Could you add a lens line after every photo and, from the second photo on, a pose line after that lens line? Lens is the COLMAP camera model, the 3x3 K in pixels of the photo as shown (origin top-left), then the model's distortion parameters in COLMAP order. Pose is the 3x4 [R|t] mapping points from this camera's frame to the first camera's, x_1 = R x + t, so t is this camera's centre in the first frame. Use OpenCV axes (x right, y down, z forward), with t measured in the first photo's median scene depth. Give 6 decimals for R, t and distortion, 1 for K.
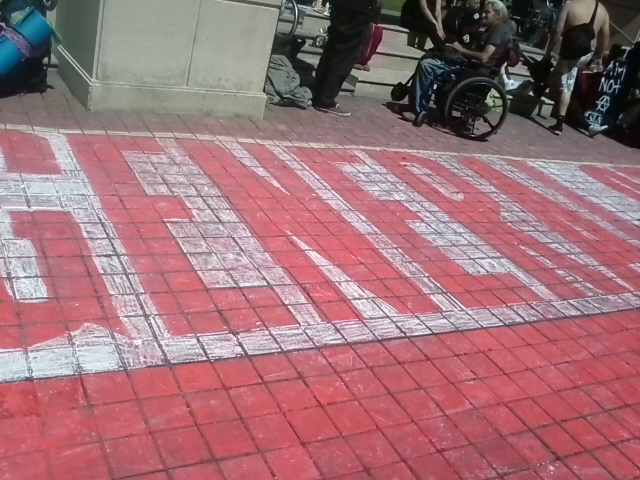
lens RADIAL K [[619.4, 0, 320.0], [0, 619.4, 240.0], [0, 0, 1]] dist [-0.005213, 0.003146]
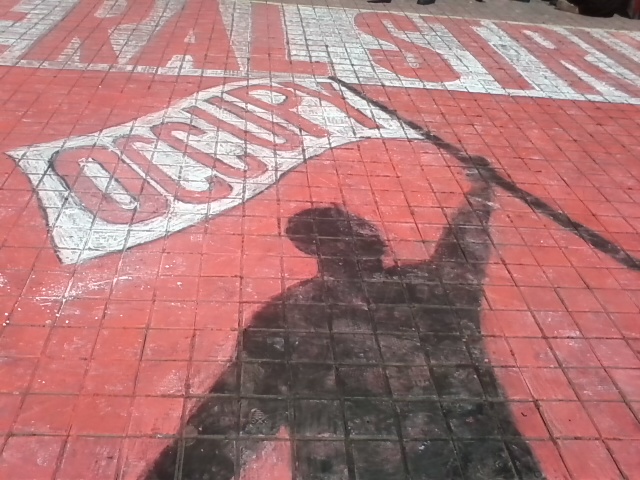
lens RADIAL K [[619.4, 0, 320.0], [0, 619.4, 240.0], [0, 0, 1]] dist [-0.005213, 0.003146]
pose [[0.894828, 0.076157, -0.439867, 1.273138], [-0.060149, 0.996924, 0.050242, 0.303147], [0.442340, -0.018500, 0.896656, 0.140174]]
